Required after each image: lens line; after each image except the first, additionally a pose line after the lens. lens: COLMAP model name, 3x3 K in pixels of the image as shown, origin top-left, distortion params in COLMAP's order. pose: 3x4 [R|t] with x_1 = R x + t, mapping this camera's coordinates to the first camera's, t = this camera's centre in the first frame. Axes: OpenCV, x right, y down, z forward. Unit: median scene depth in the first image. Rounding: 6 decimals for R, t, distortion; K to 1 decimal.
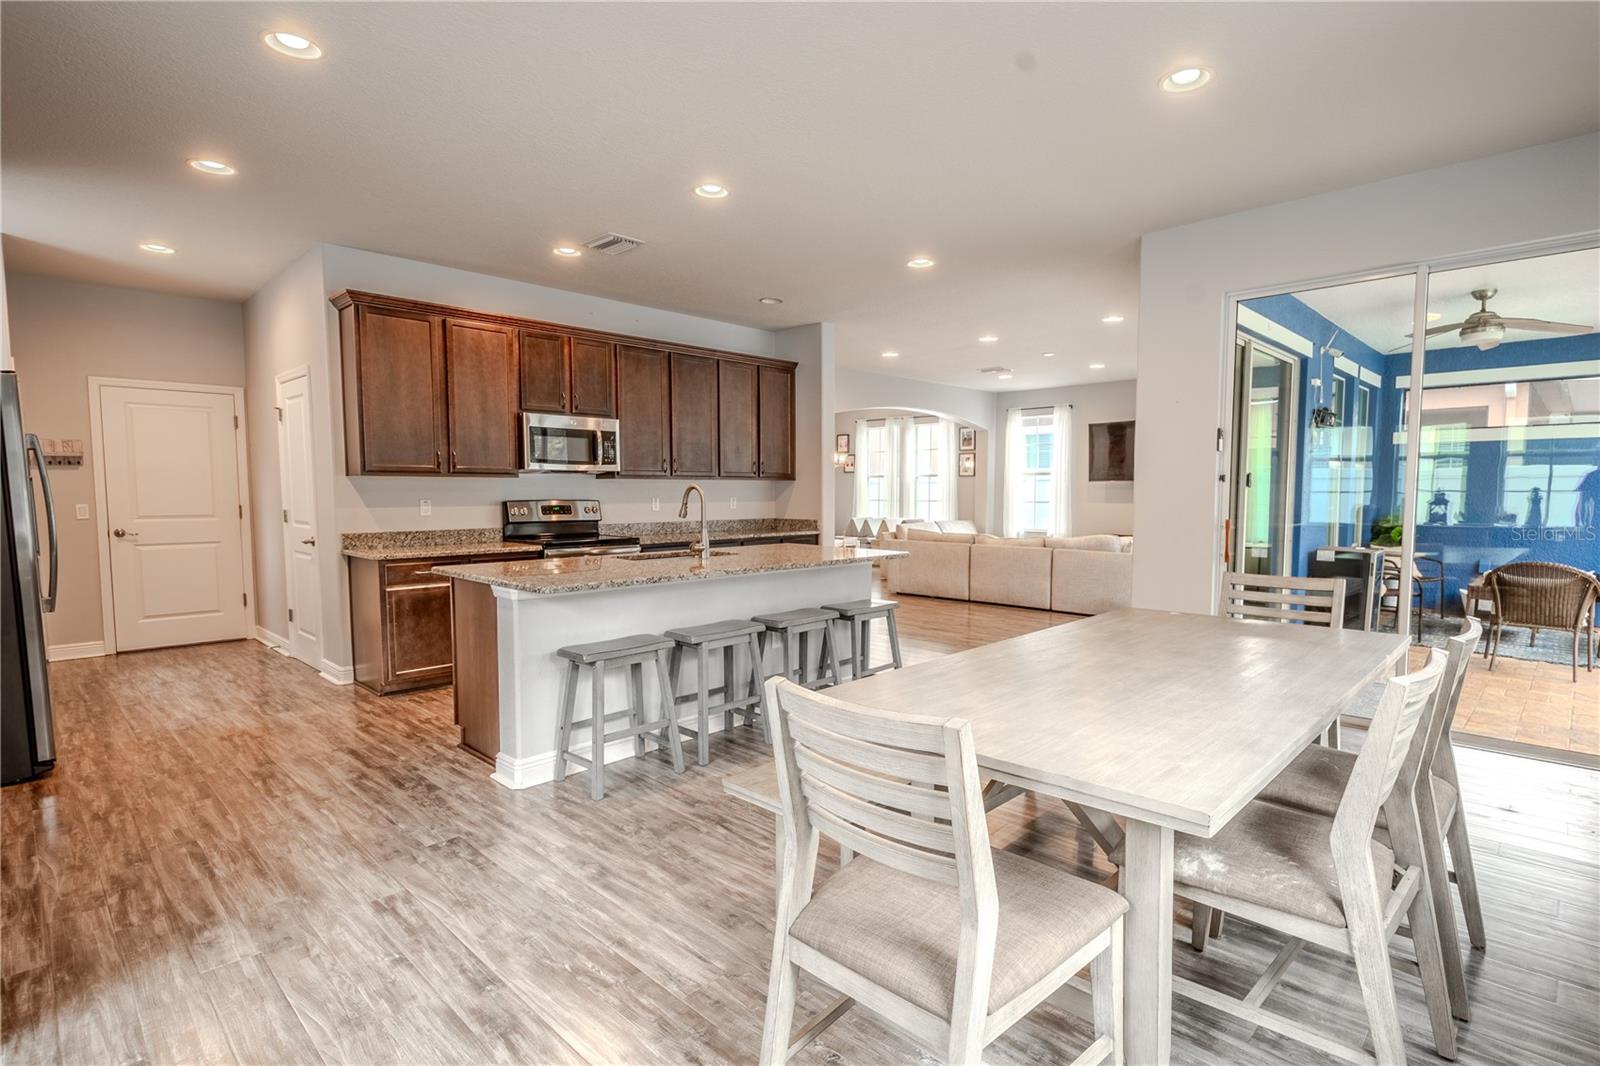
lens RADIAL K [[789.1, 0, 842.3], [0, 789.1, 546.1], [0, 0, 1]] dist [0.028300, -0.016958]
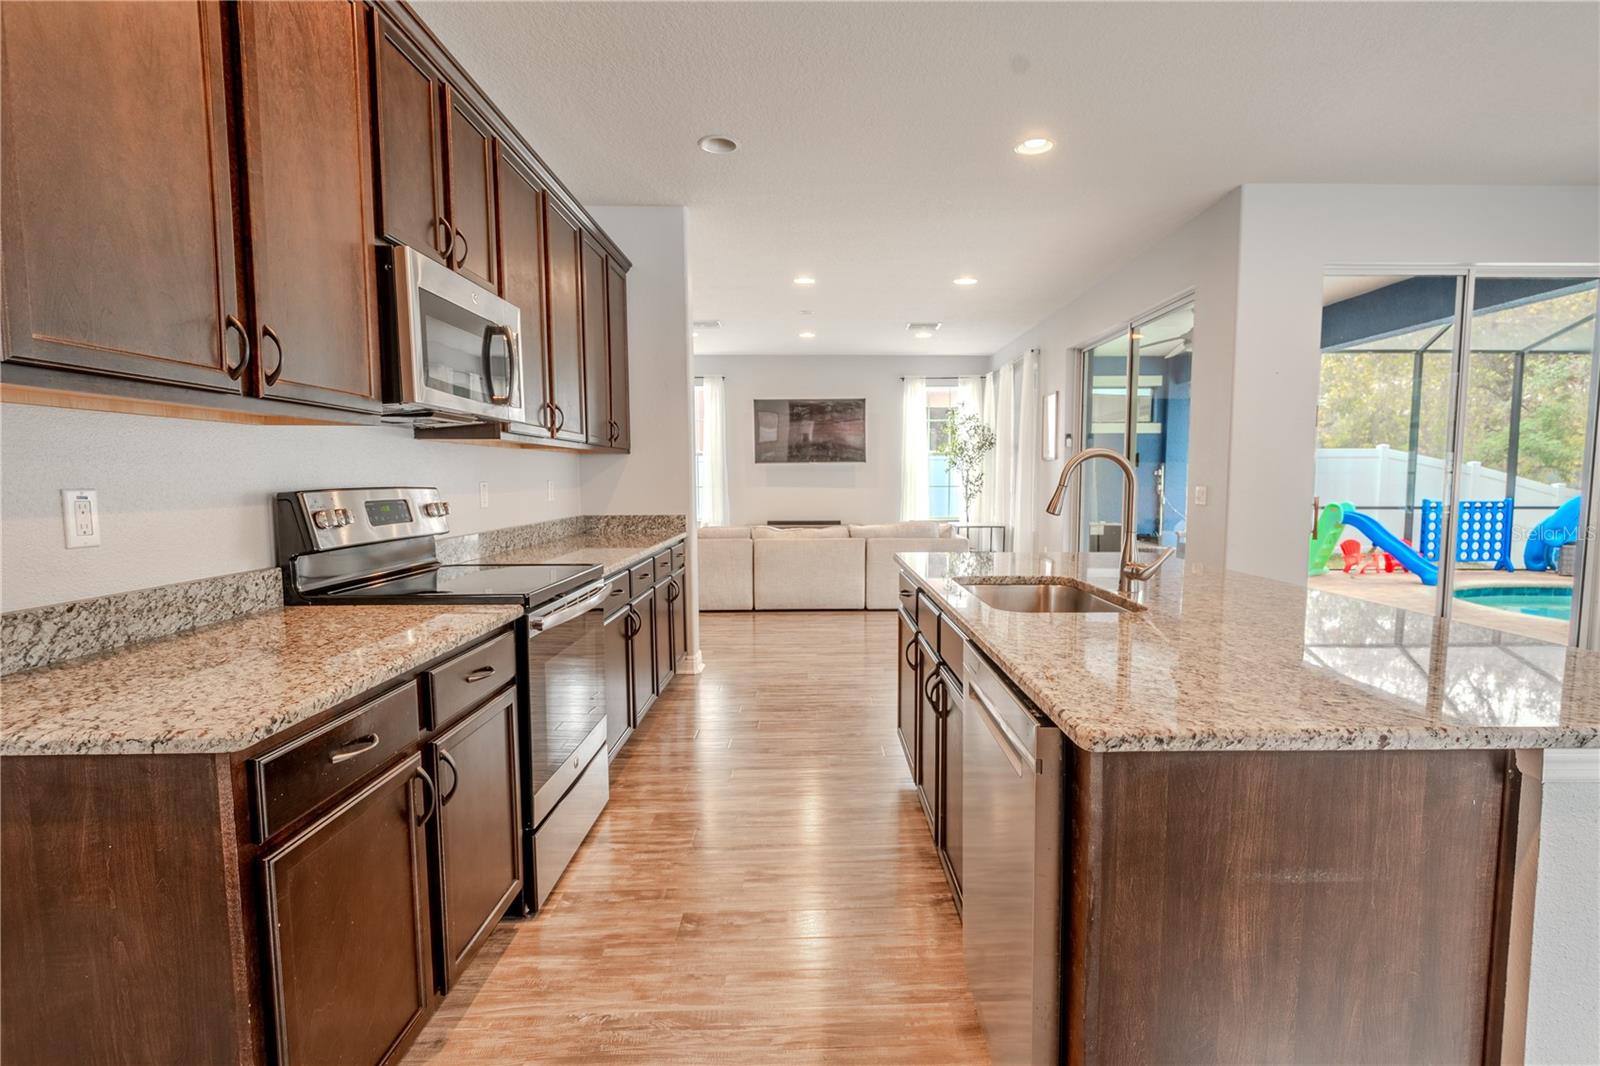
lens RADIAL K [[781.7, 0, 838.2], [0, 781.7, 545.1], [0, 0, 1]] dist [0.019380, -0.009578]
pose [[0.706087, -0.063904, 0.705236, -0.461070], [0.052658, 0.997901, 0.037701, -0.030039], [-0.706165, 0.010516, 0.707970, 0.530343]]
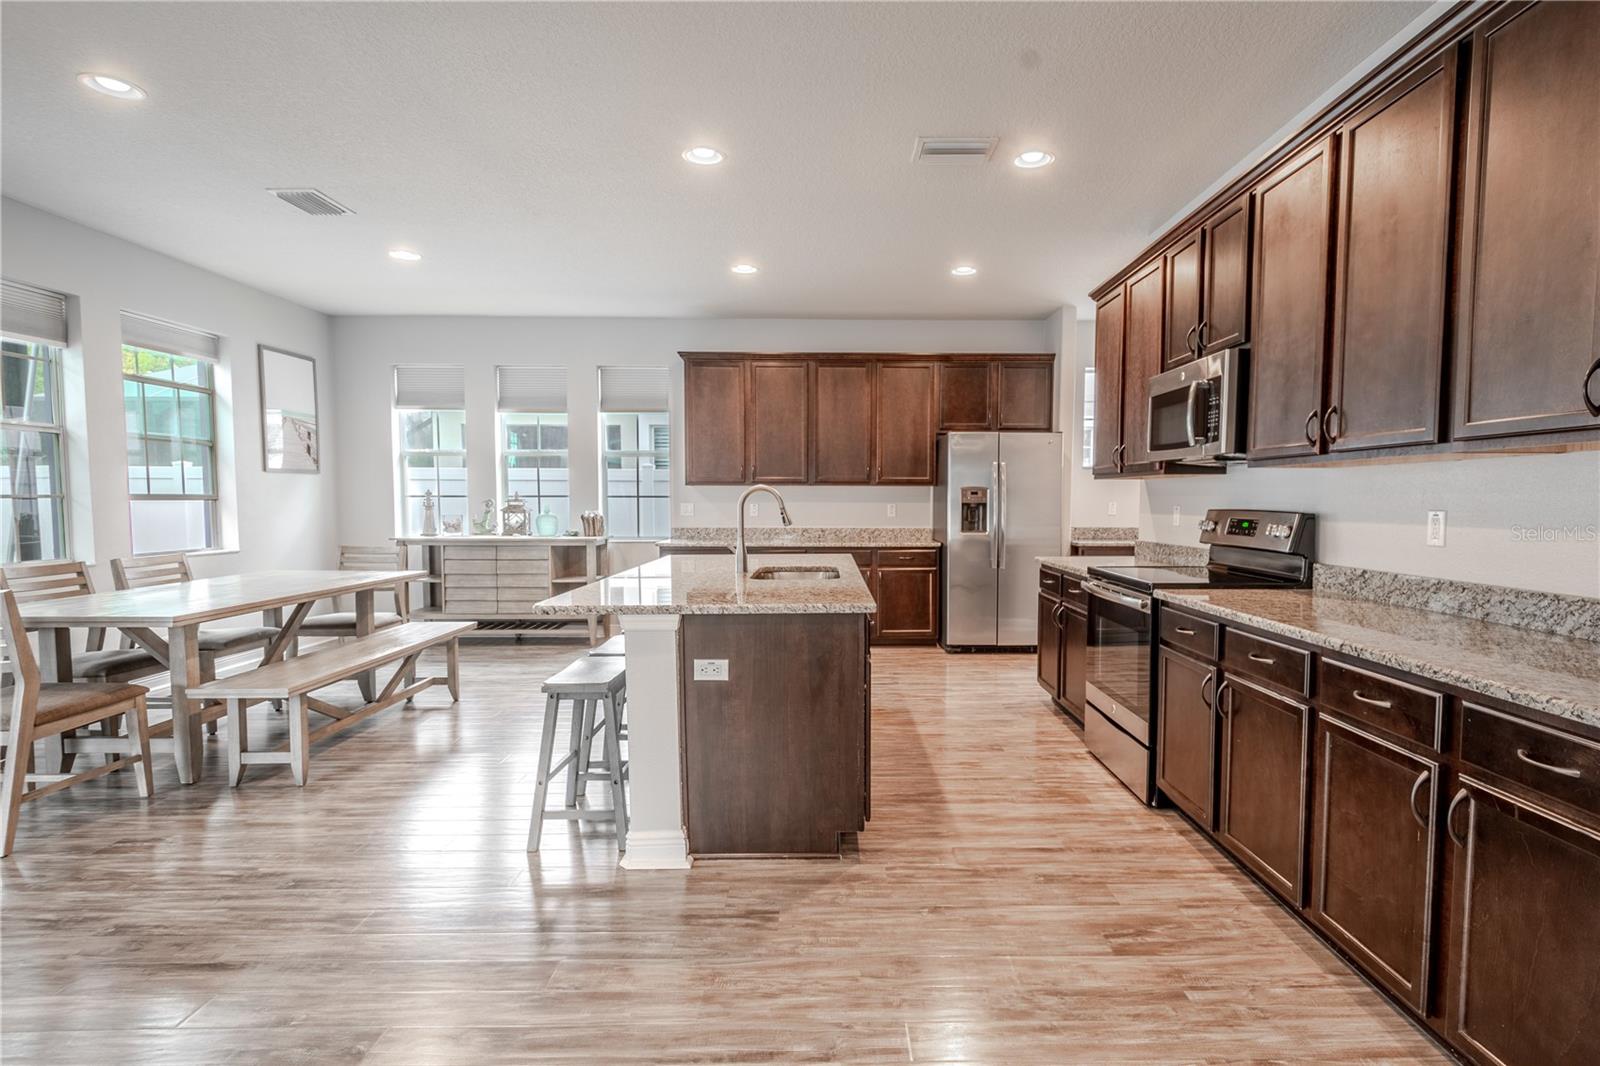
lens RADIAL K [[794.4, 0, 839.2], [0, 794.4, 546.8], [0, 0, 1]] dist [0.021086, -0.013663]
pose [[-0.717193, 0.040780, -0.695680, 0.234950], [-0.051338, 0.992482, 0.111104, -0.076499], [0.694981, 0.115398, -0.709708, 1.147968]]
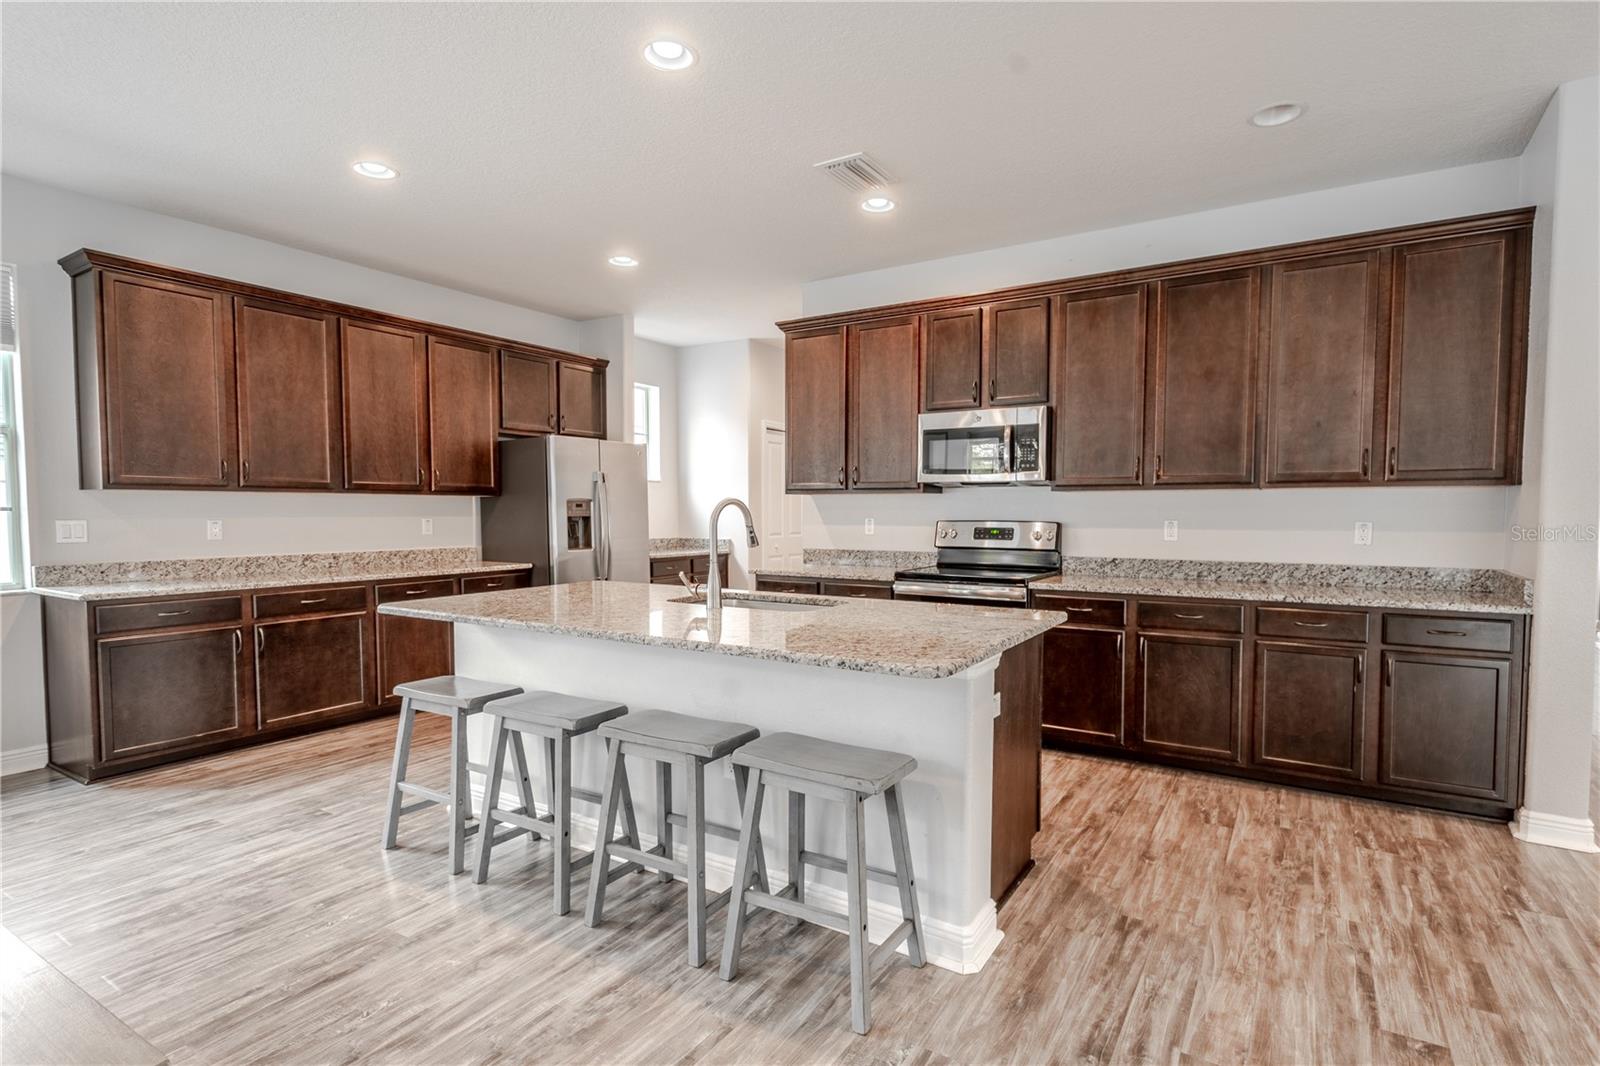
lens RADIAL K [[783.4, 0, 838.9], [0, 783.4, 546.1], [0, 0, 1]] dist [0.015328, -0.009439]
pose [[0.211476, 0.045753, -0.976312, 0.336797], [-0.070880, 0.996991, 0.031369, -0.044516], [0.974810, 0.062567, 0.214082, 0.656883]]
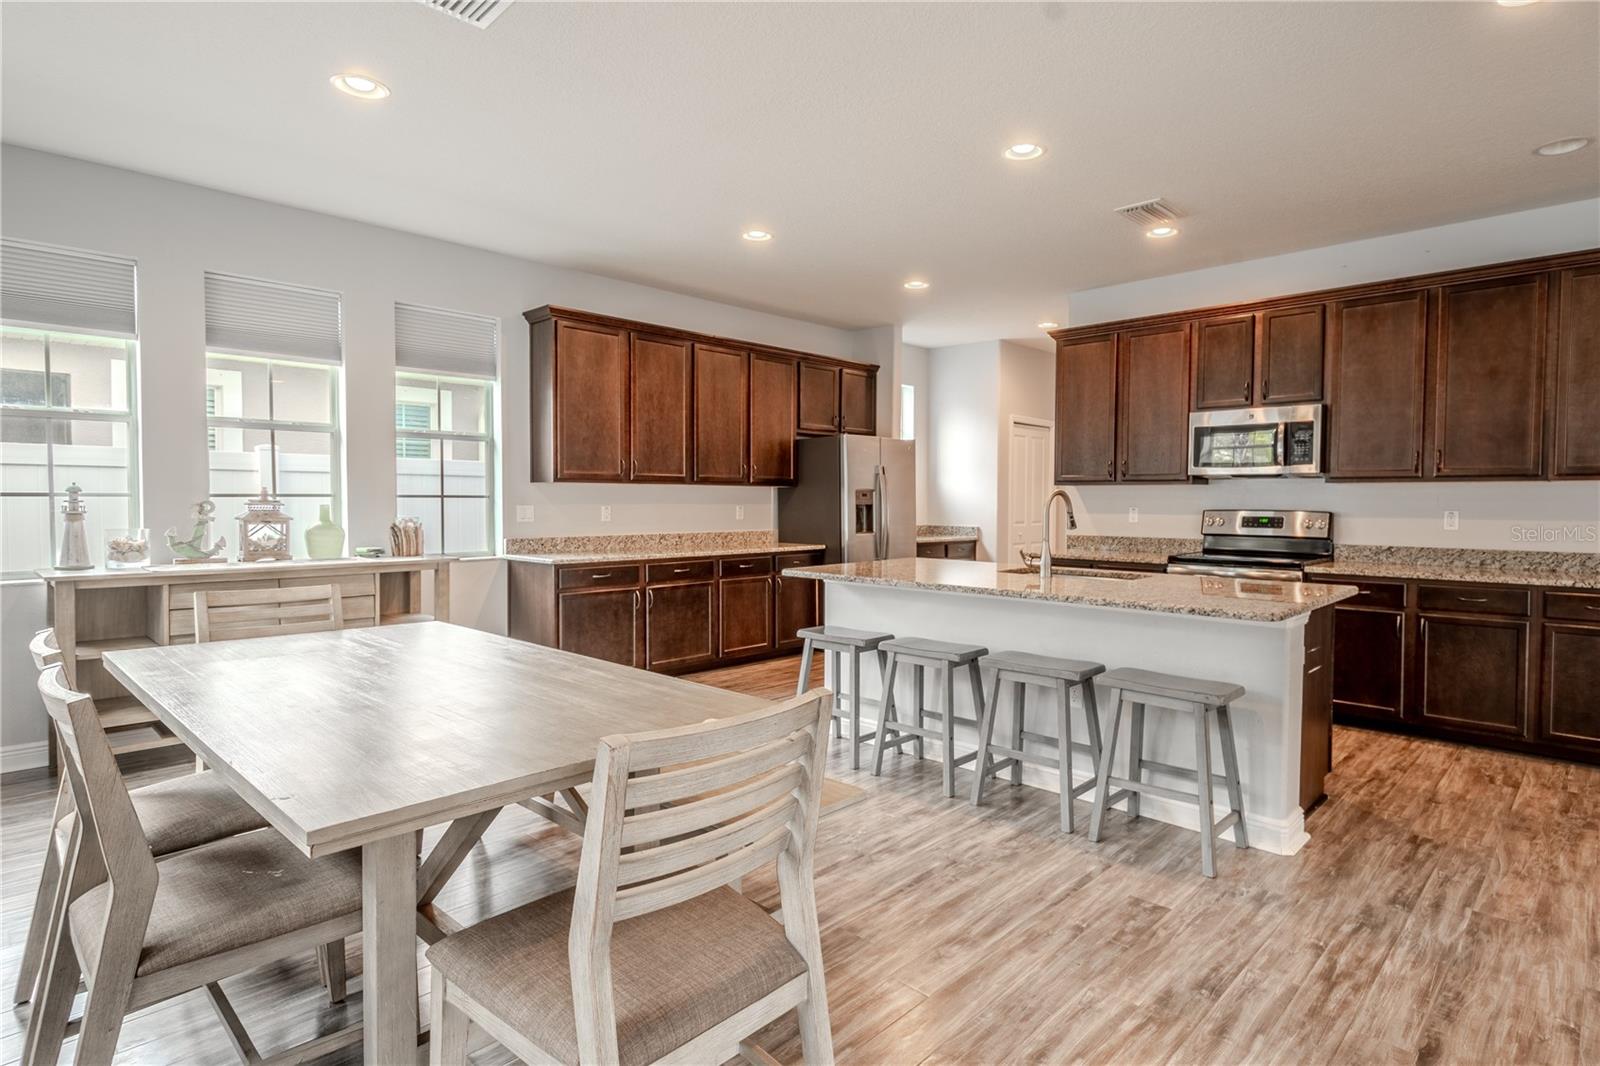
lens RADIAL K [[836.7, 0, 853.1], [0, 836.7, 523.2], [0, 0, 1]] dist [0.026125, -0.015578]
pose [[0.009192, 0.029370, -0.999526, 0.488916], [-0.076101, 0.996690, 0.028587, -0.035344], [0.997058, 0.075802, 0.011397, 0.536107]]
